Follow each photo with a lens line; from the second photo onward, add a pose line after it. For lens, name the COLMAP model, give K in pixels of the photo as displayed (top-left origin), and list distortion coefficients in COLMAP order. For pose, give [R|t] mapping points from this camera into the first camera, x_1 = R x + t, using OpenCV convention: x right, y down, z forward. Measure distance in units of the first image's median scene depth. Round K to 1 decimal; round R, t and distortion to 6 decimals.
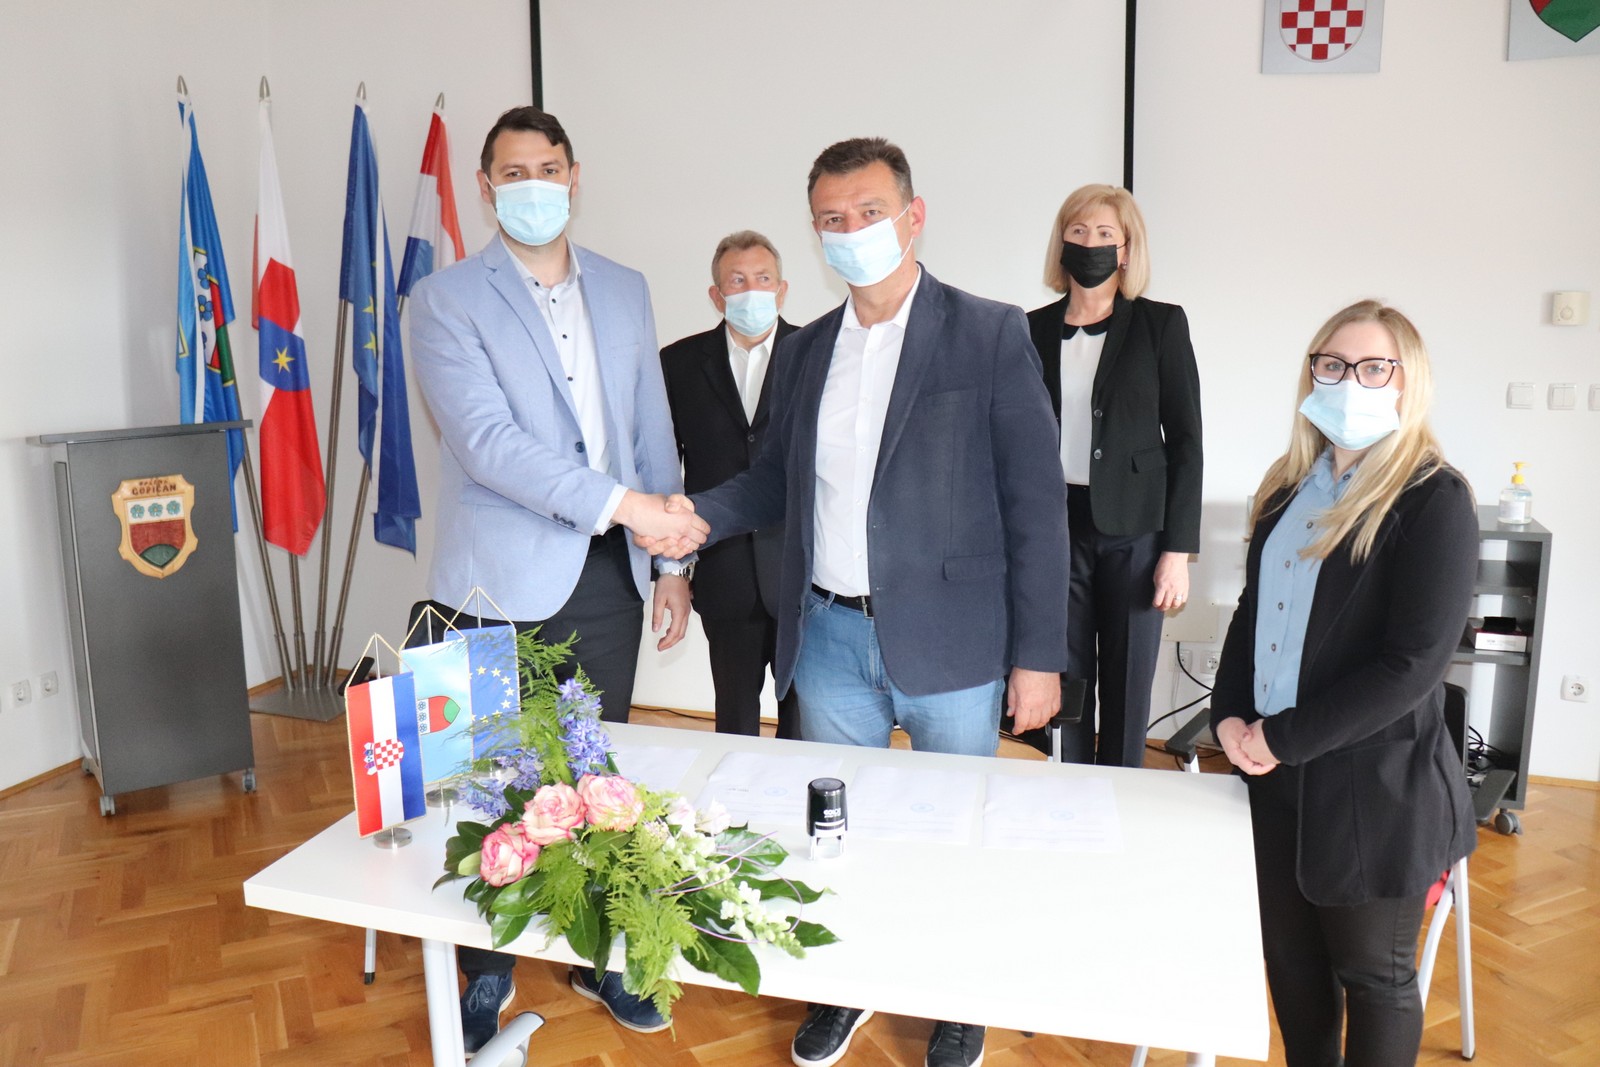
lens RADIAL K [[1351.6, 0, 733.2], [0, 1351.6, 514.6], [0, 0, 1]] dist [-0.169072, 0.165335]
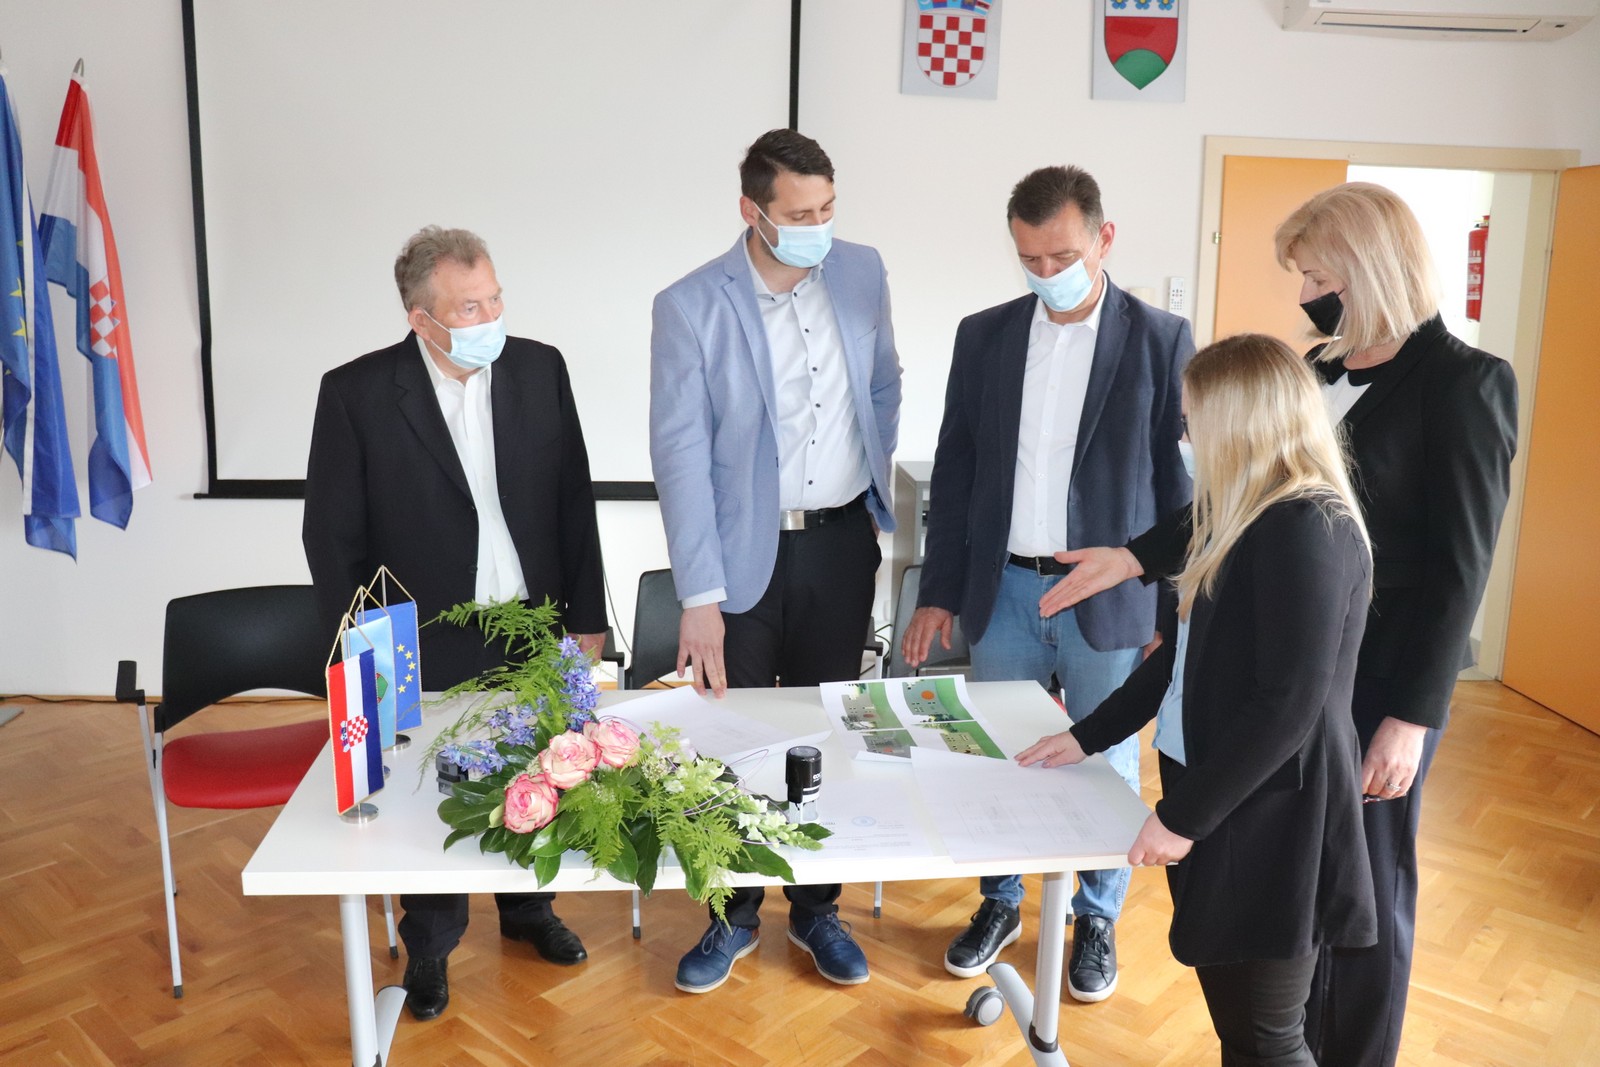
lens RADIAL K [[1340.1, 0, 761.0], [0, 1340.1, 531.9], [0, 0, 1]] dist [-0.147932, 0.146537]
pose [[0.918078, -0.054624, 0.392618, -0.193785], [0.045270, 0.998428, 0.033052, 0.004386], [-0.393806, -0.012570, 0.919107, -0.026894]]
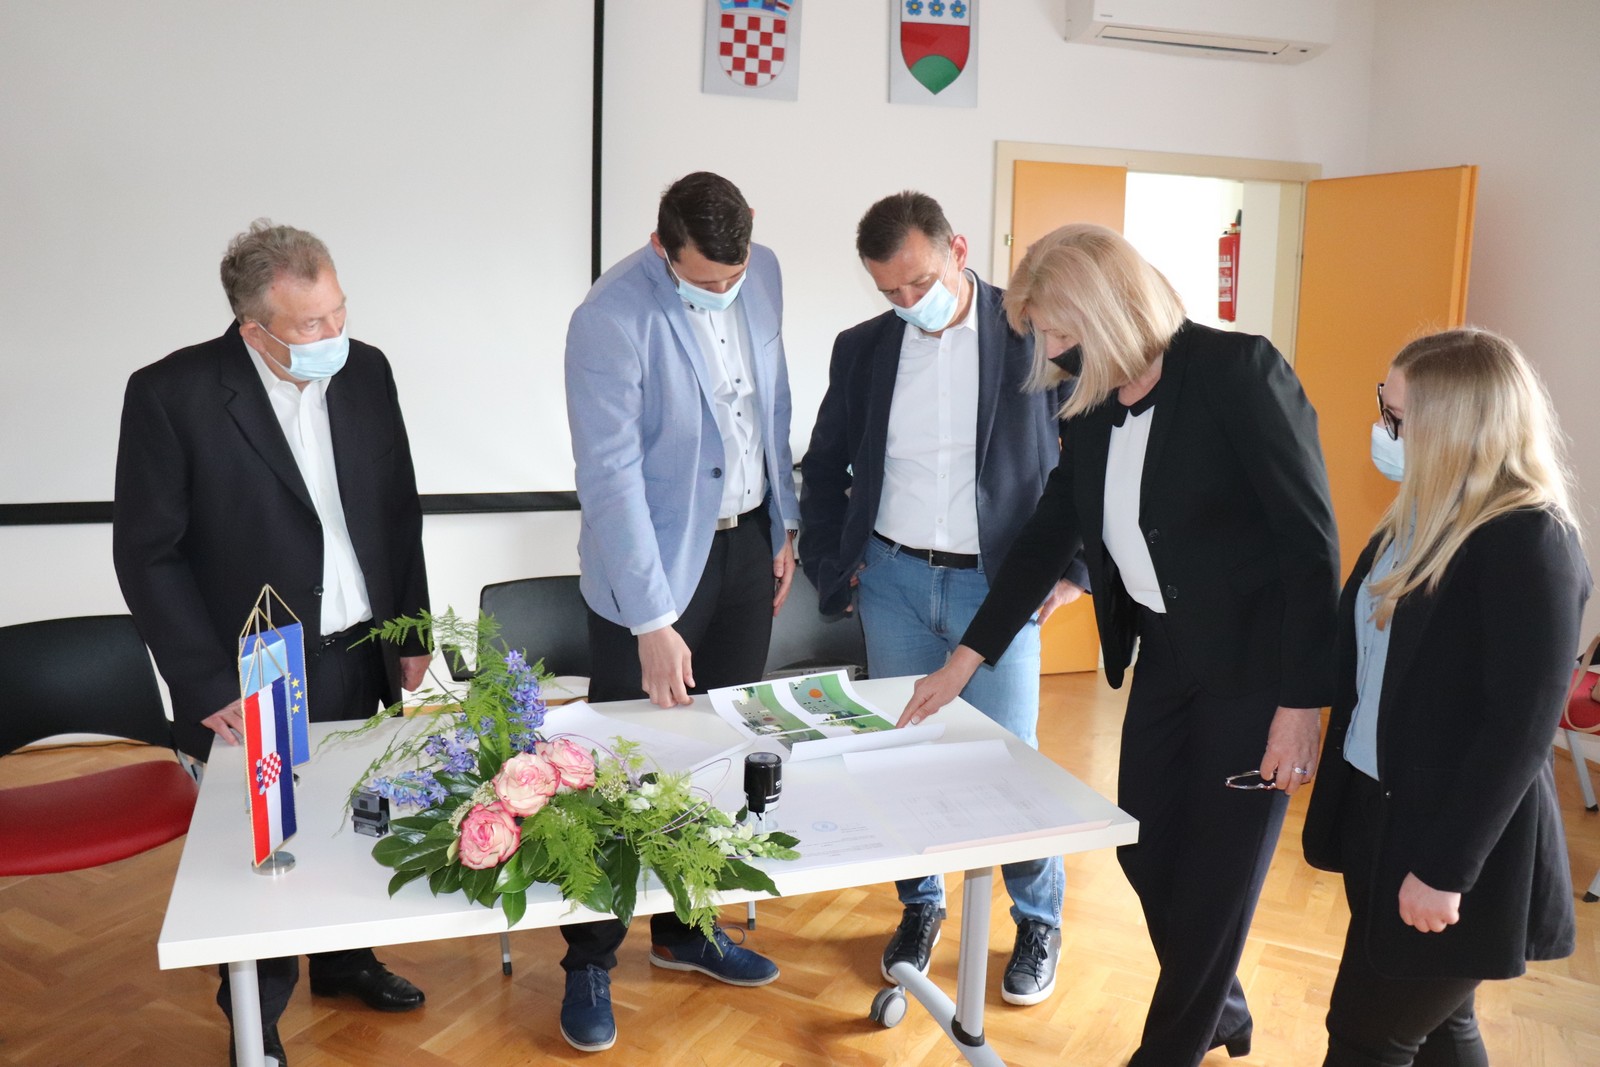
lens RADIAL K [[1340.1, 0, 761.0], [0, 1340.1, 531.9], [0, 0, 1]] dist [-0.147932, 0.146537]
pose [[0.809333, -0.081649, 0.581647, -0.263326], [0.075498, 0.996537, 0.034837, 0.007166], [-0.582477, 0.015719, 0.812695, 0.043538]]
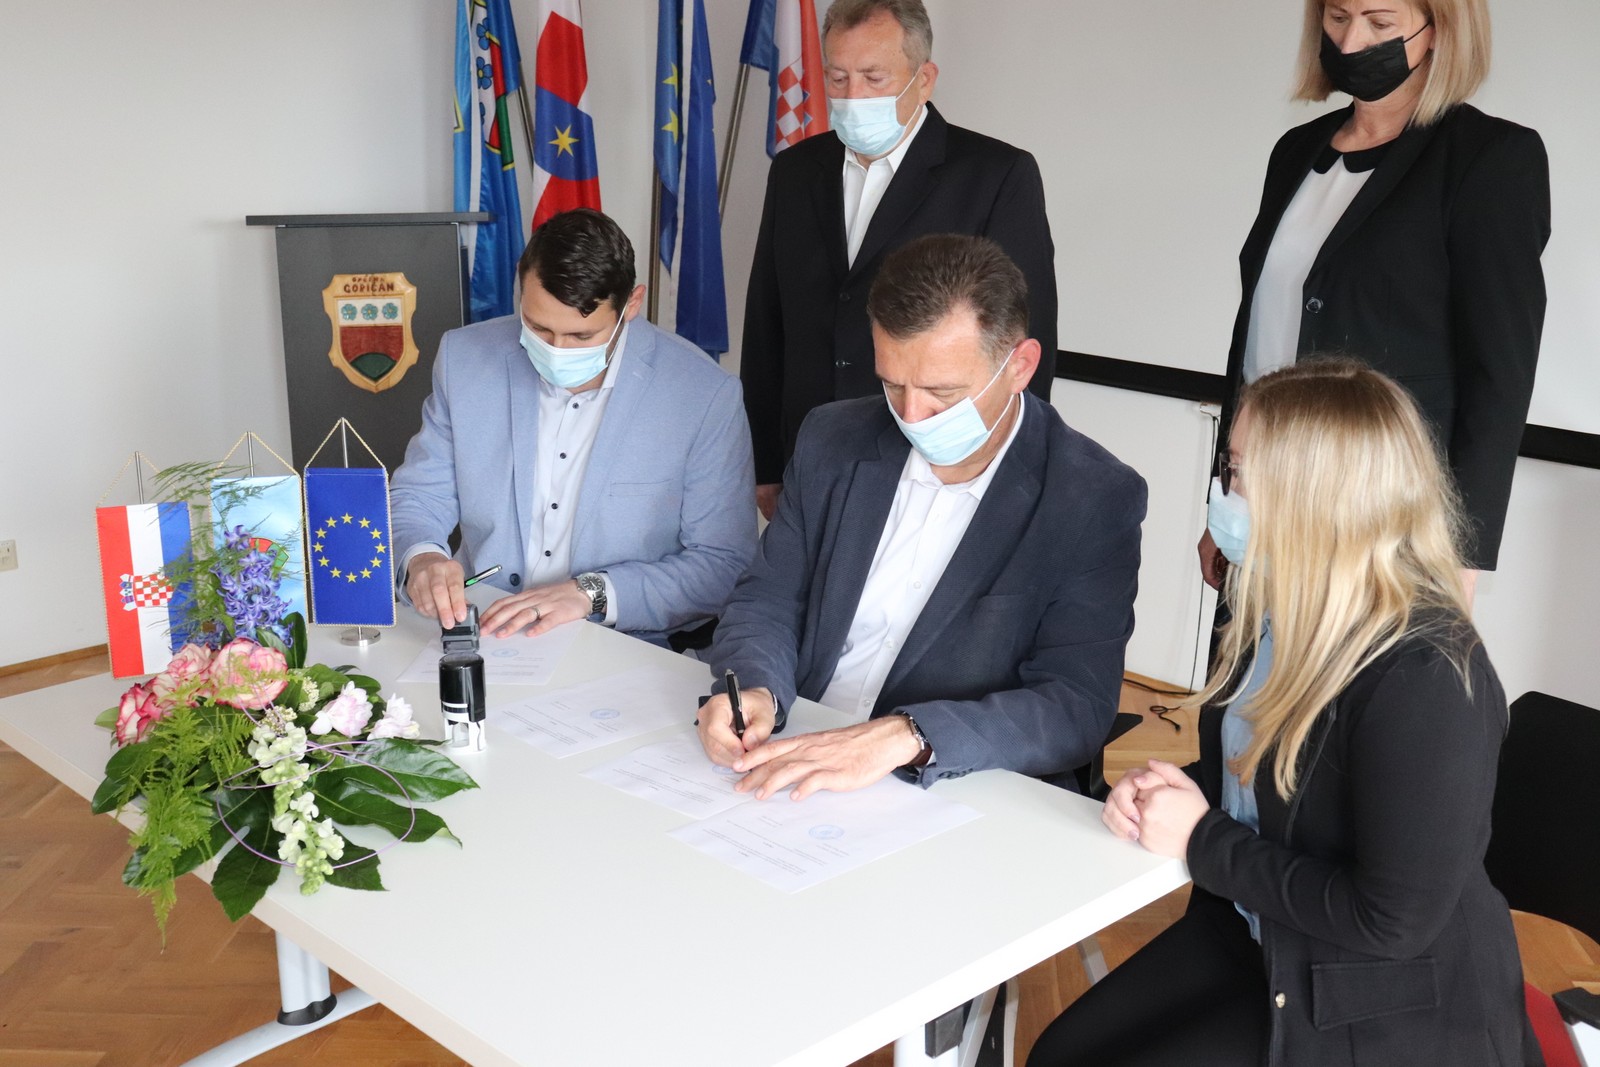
lens RADIAL K [[1836.4, 0, 800.0], [0, 1836.4, 533.5], [0, 0, 1]] dist [-0.098987, -0.008390]
pose [[0.894244, 0.129011, -0.428583, 0.337778], [-0.091658, 0.990049, 0.106775, -0.013487], [0.438093, -0.056199, 0.897171, 0.059903]]
